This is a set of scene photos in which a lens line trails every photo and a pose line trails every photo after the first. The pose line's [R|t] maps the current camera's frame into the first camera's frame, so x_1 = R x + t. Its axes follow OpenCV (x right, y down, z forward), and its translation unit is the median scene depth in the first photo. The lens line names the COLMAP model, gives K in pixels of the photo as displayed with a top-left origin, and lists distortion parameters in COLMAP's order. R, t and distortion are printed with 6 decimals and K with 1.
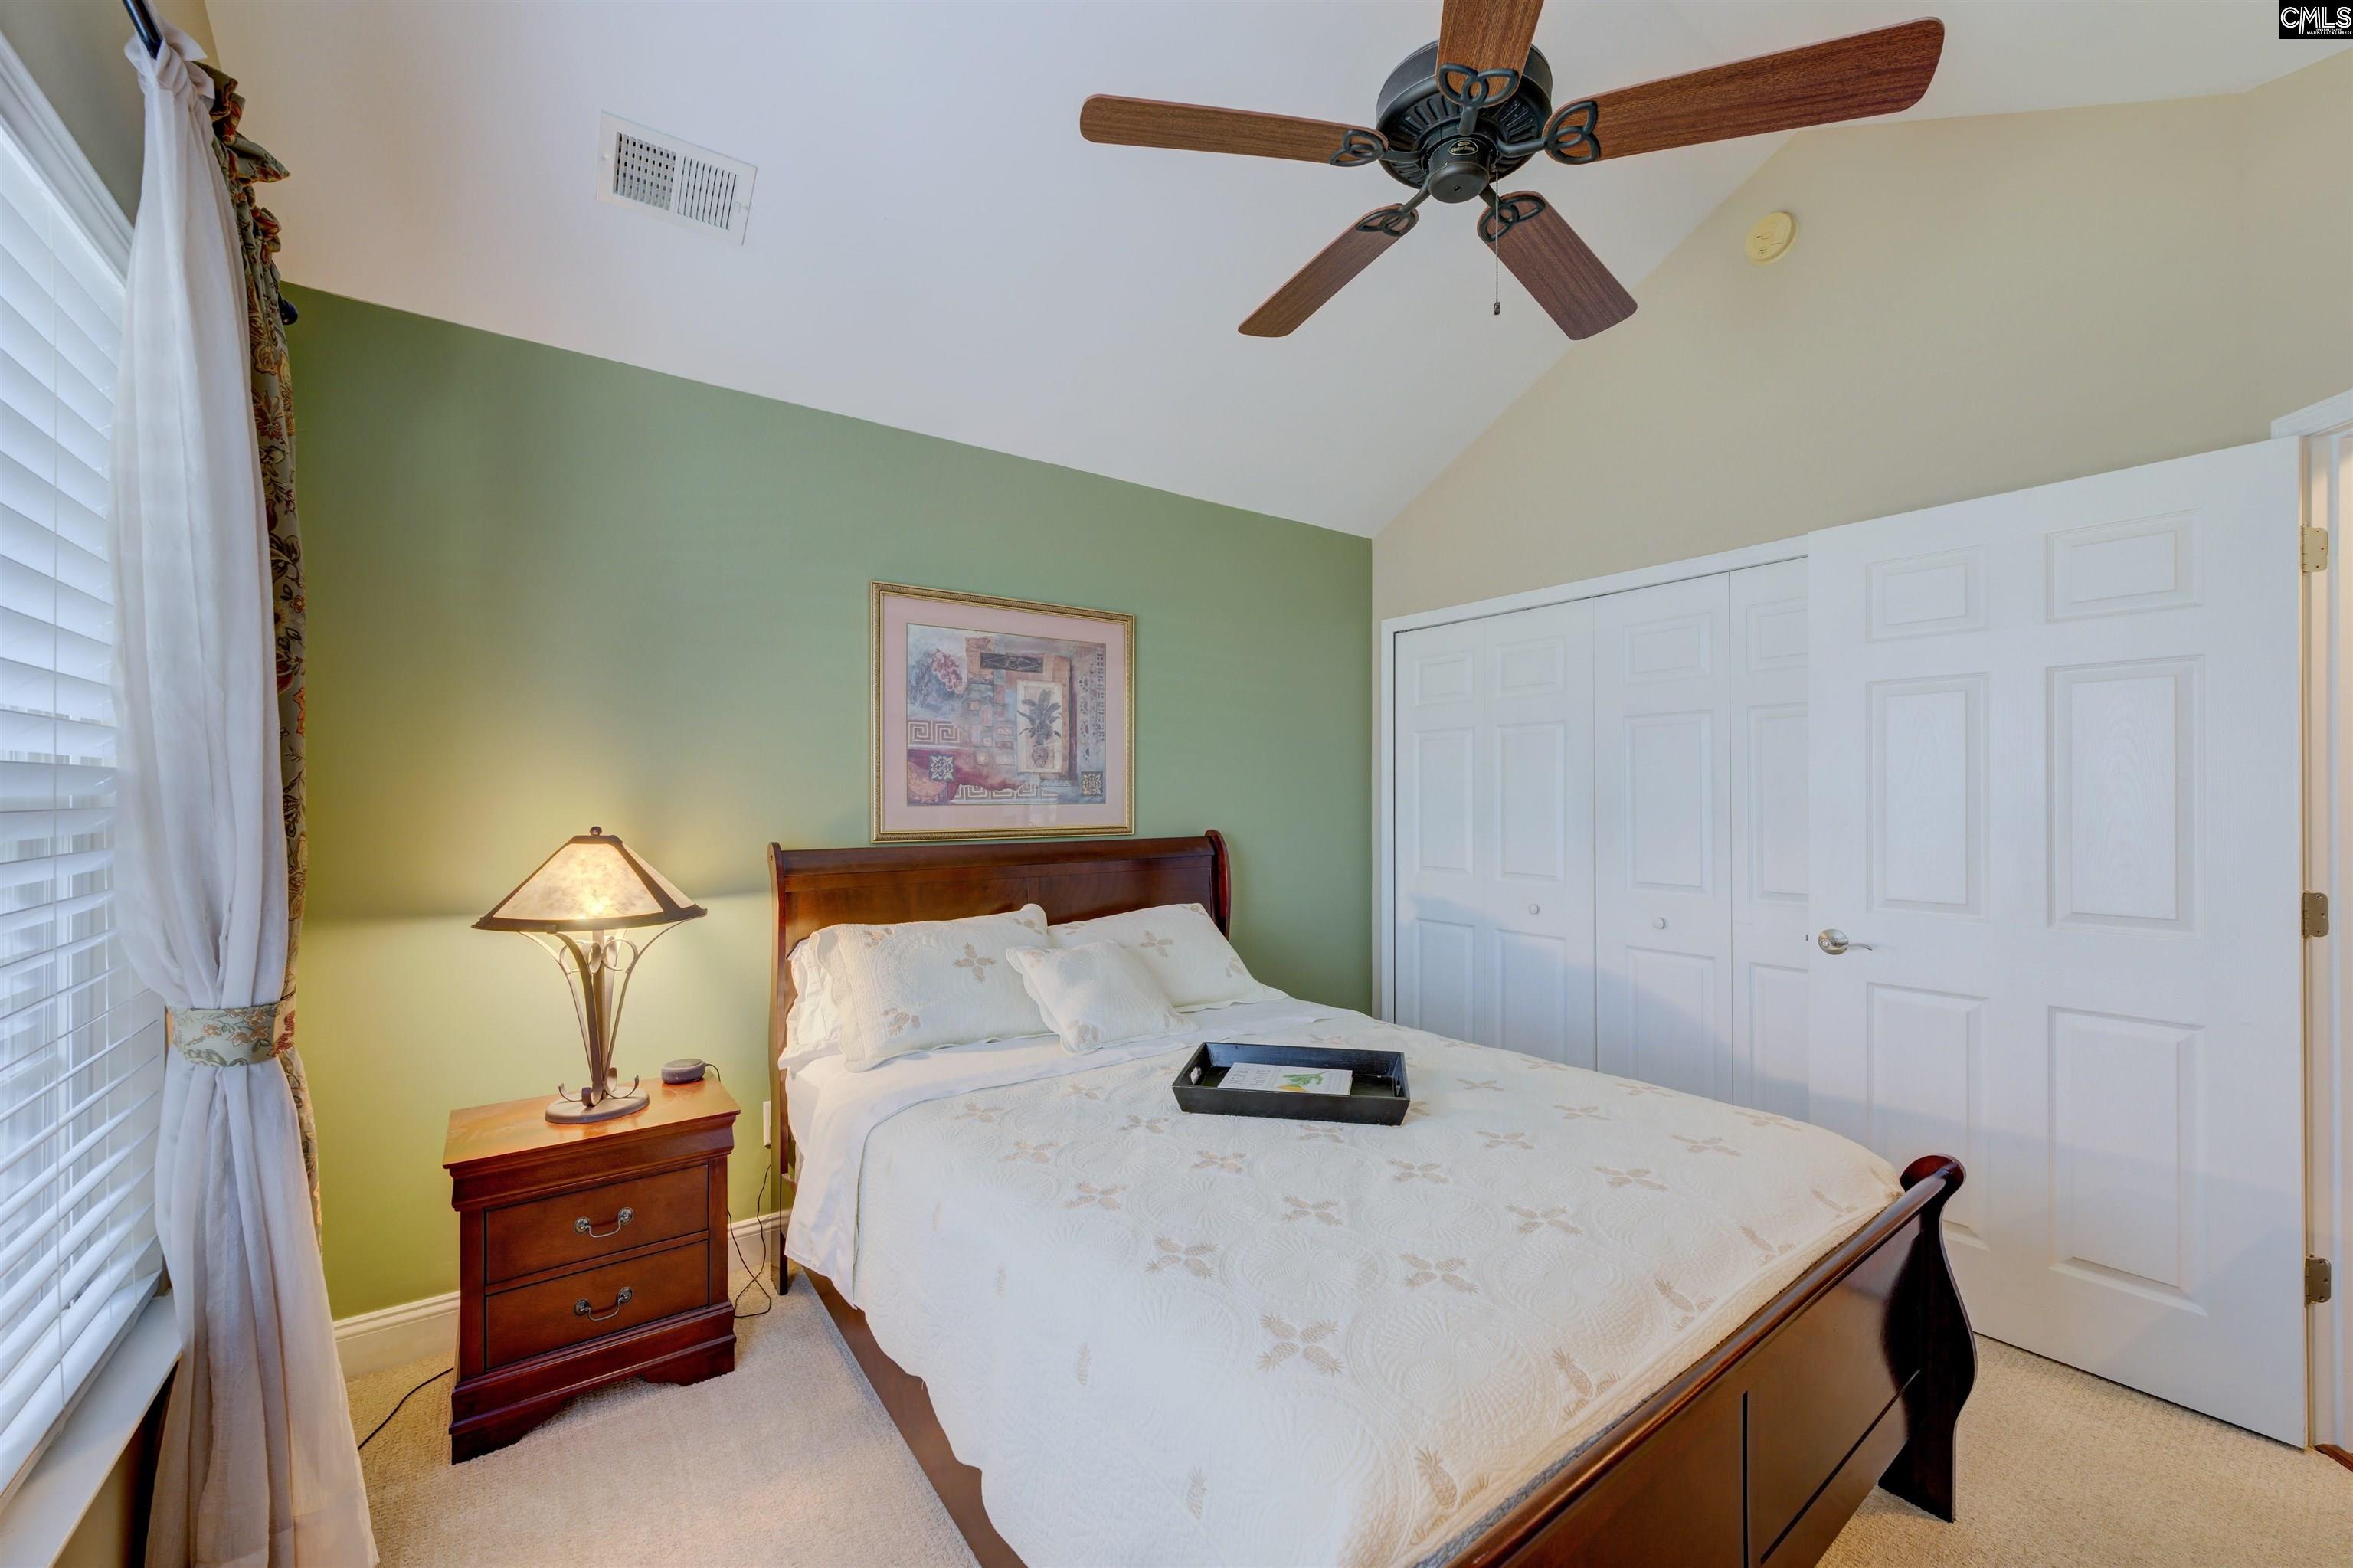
lens RADIAL K [[918.6, 0, 1161.6], [0, 918.6, 793.1], [0, 0, 1]] dist [-0.001557, 0.002972]
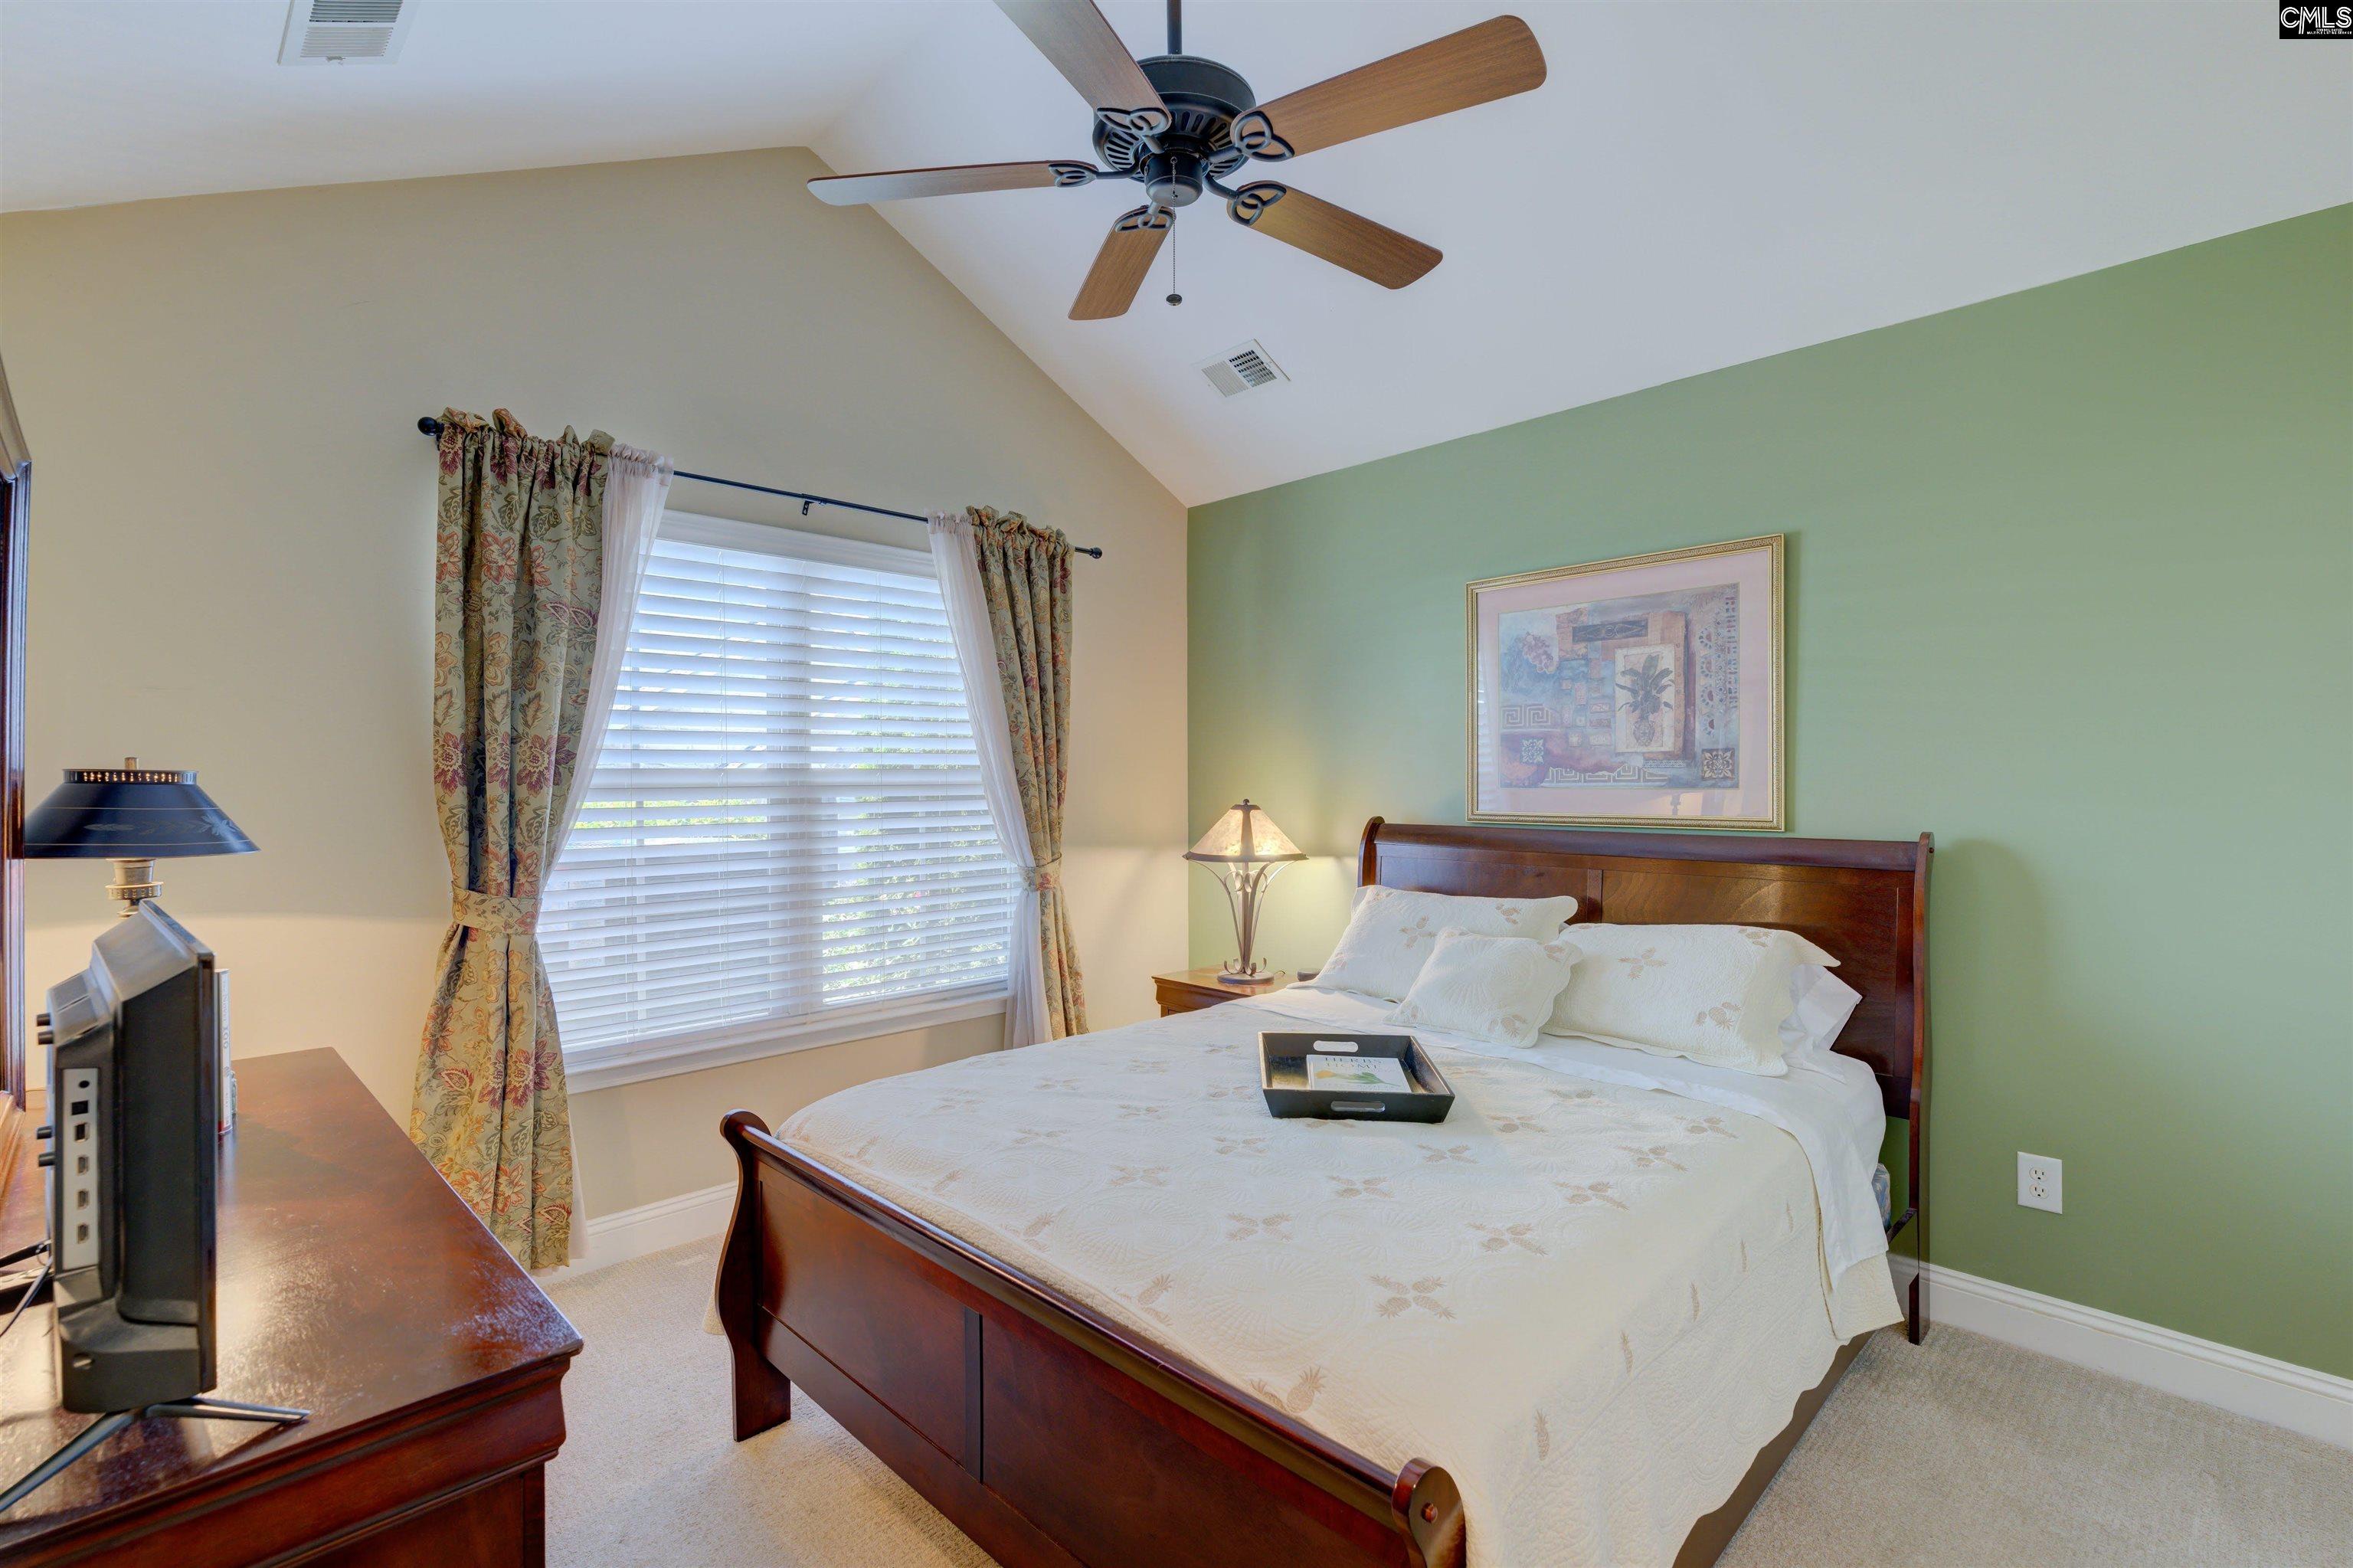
lens RADIAL K [[1063.9, 0, 1176.5], [0, 1063.9, 784.0], [0, 0, 1]] dist [-0.000265, 0.000015]
pose [[0.150060, 0.006619, -0.988655, 0.803091], [0.004820, 0.999961, 0.007426, -0.002134], [0.988665, -0.005880, 0.150023, 0.424957]]
